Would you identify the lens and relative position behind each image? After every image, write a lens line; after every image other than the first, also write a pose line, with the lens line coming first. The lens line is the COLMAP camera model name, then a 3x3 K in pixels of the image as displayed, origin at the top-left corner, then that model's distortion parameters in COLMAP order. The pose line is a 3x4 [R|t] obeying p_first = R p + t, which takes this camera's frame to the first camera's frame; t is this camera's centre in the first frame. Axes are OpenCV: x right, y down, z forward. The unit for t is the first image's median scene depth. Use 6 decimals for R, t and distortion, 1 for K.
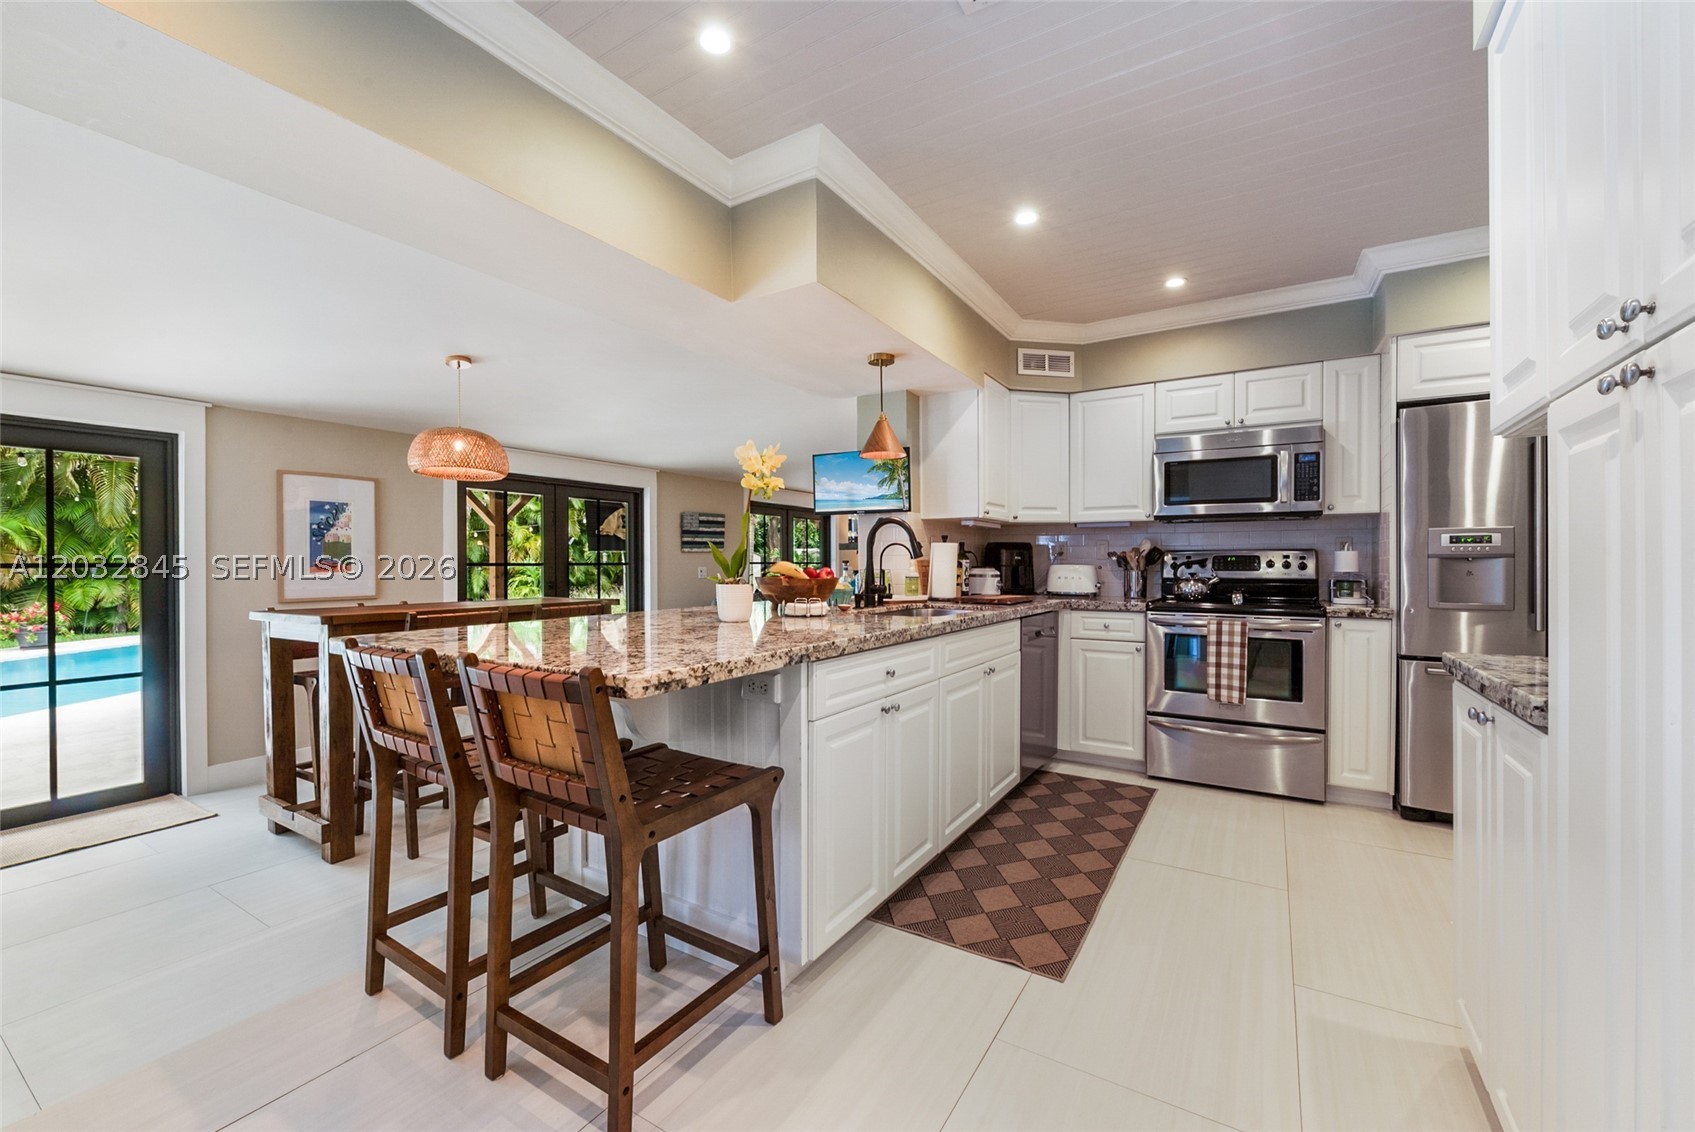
lens RADIAL K [[678.6, 0, 836.3], [0, 678.6, 566.1], [0, 0, 1]] dist [0.000888, -0.000286]
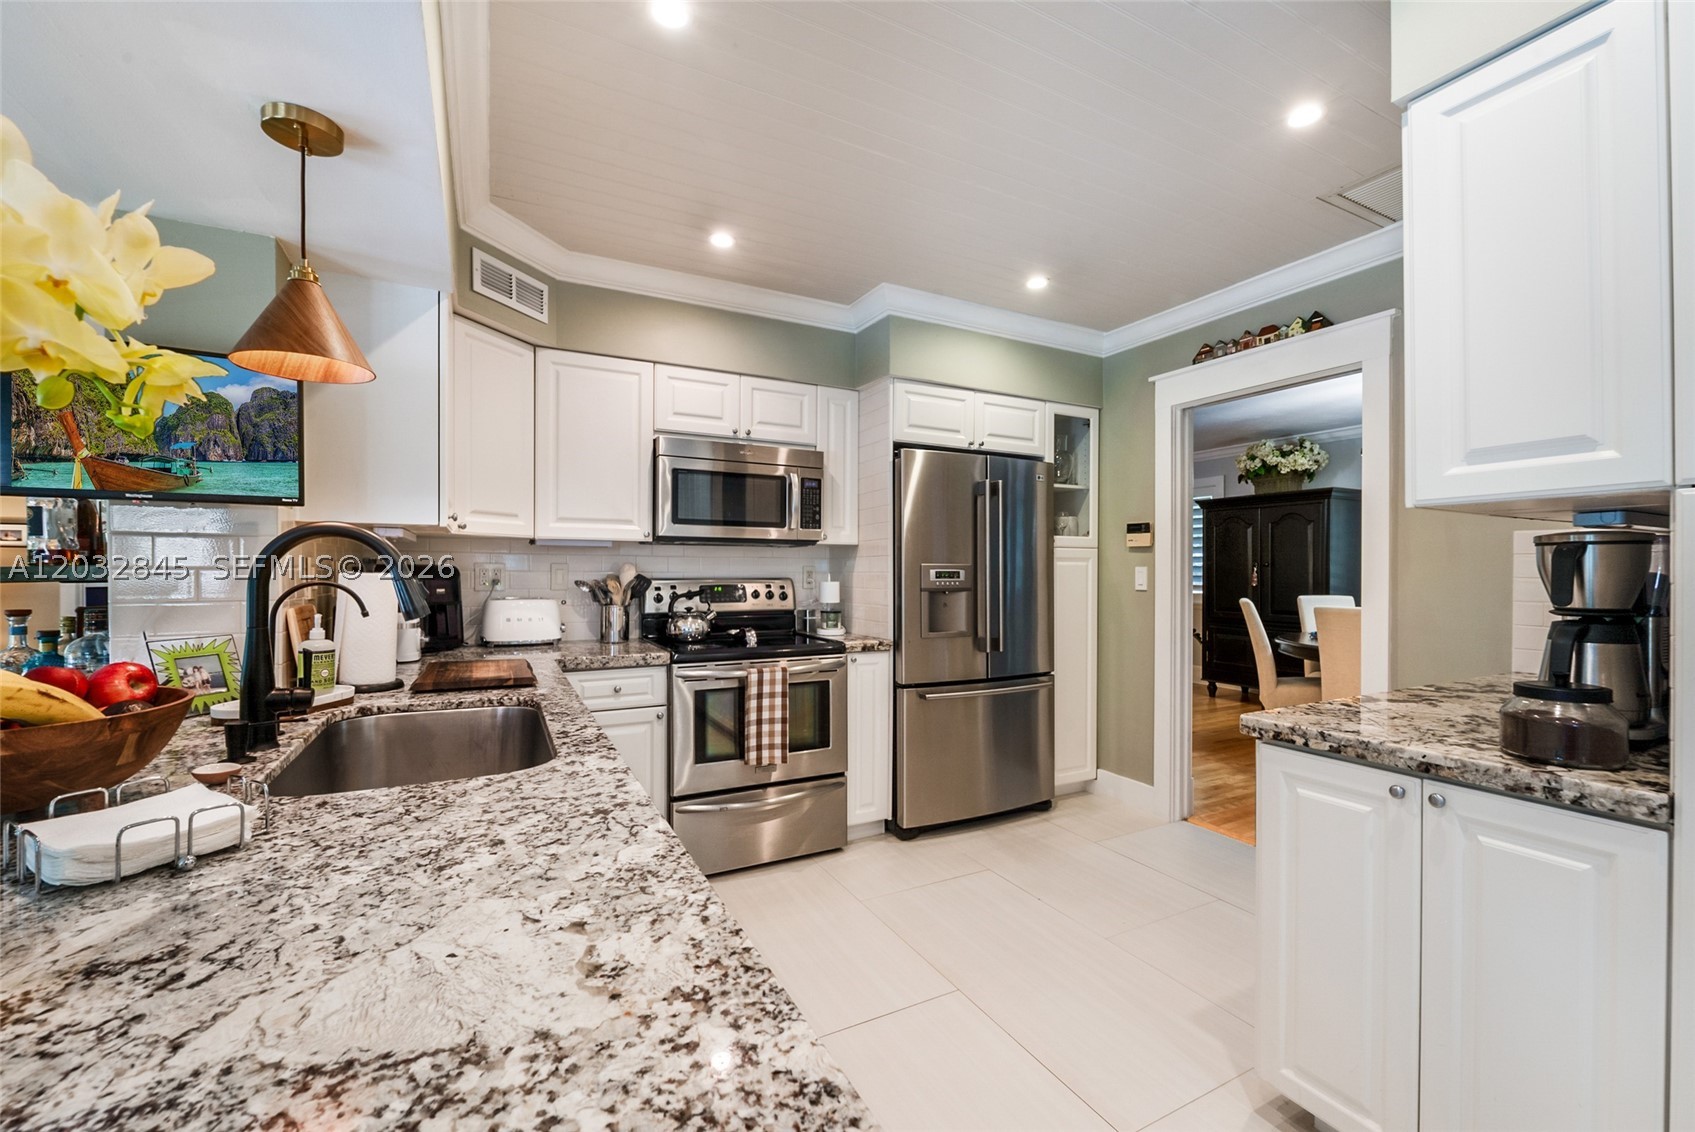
lens RADIAL K [[696.1, 0, 847.5], [0, 696.1, 569.1], [0, 0, 1]] dist [-0.001448, -0.000158]
pose [[0.502360, 0.002018, 0.864656, -0.115420], [0.001260, 0.999995, -0.003065, -0.037136], [-0.864657, 0.002629, 0.502355, 0.462370]]
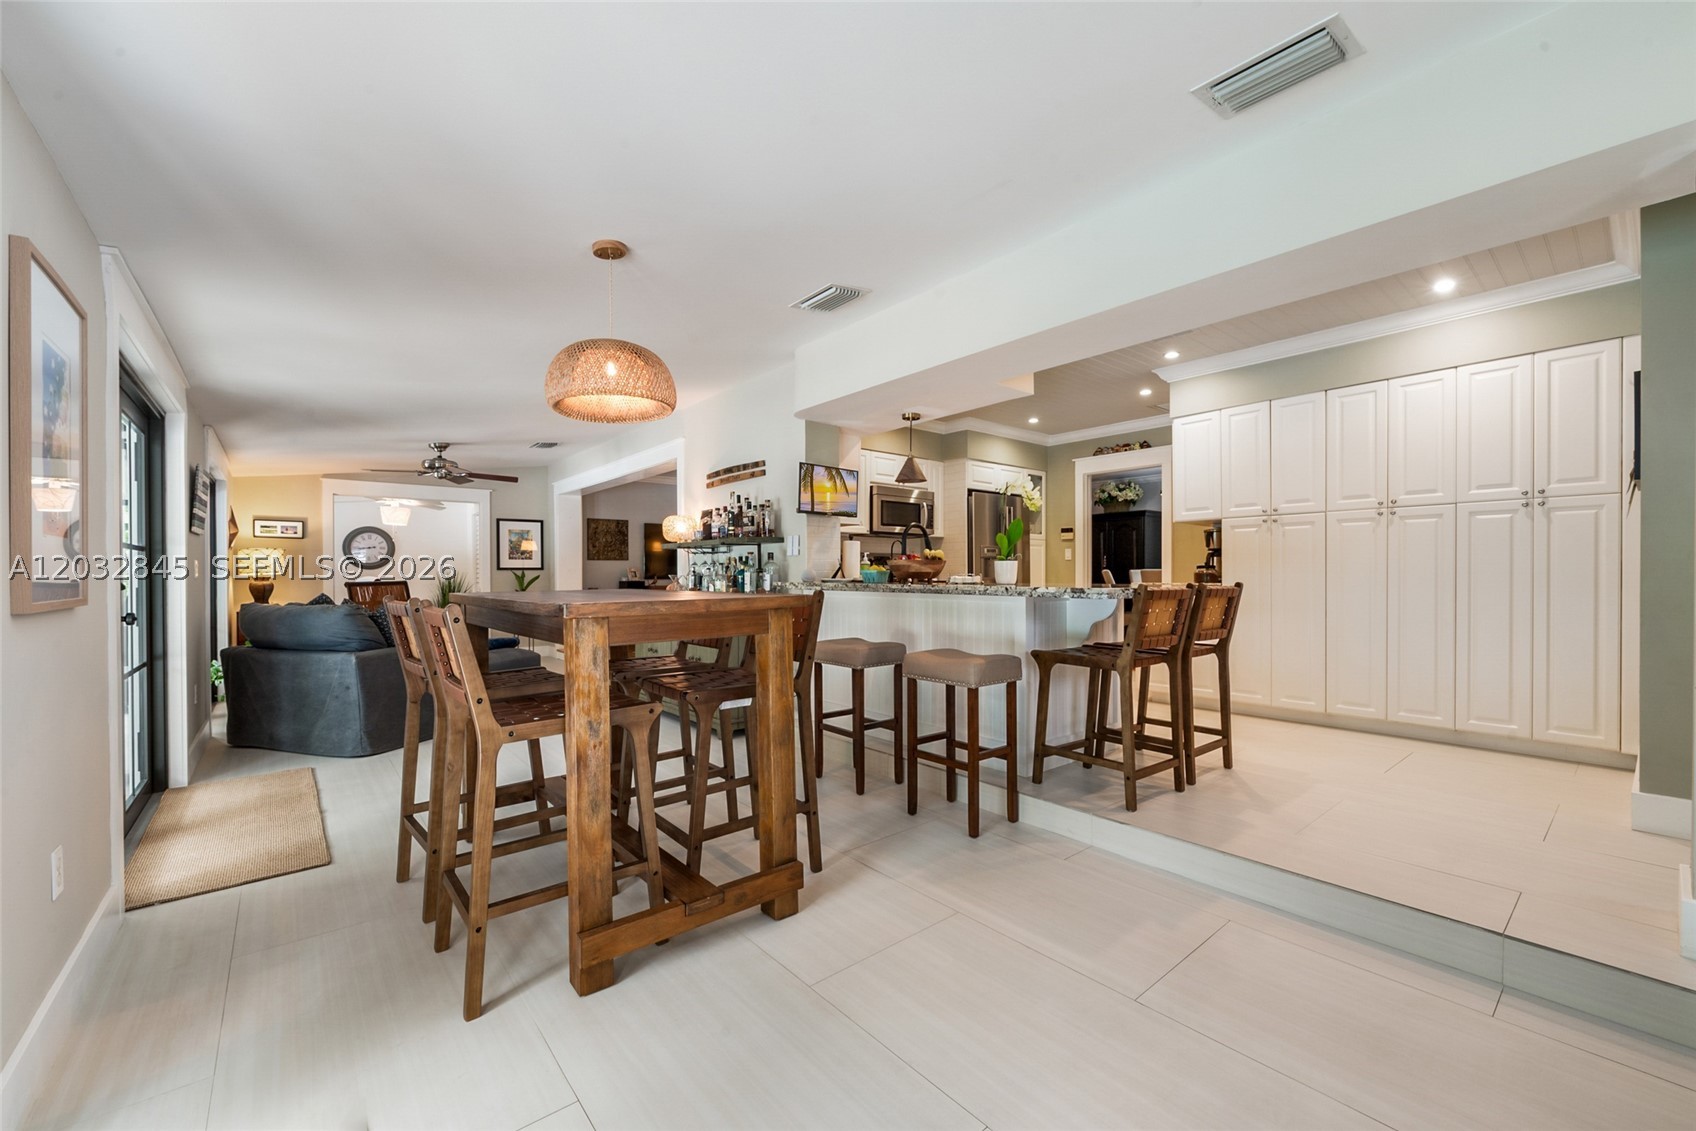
lens RADIAL K [[679.0, 0, 847.4], [0, 679.0, 573.2], [0, 0, 1]] dist [0.000888, -0.000286]
pose [[0.312897, 0.004447, 0.949777, -1.253246], [0.007749, 0.999944, -0.007235, 0.045031], [-0.949755, 0.009624, 0.312845, 0.601482]]
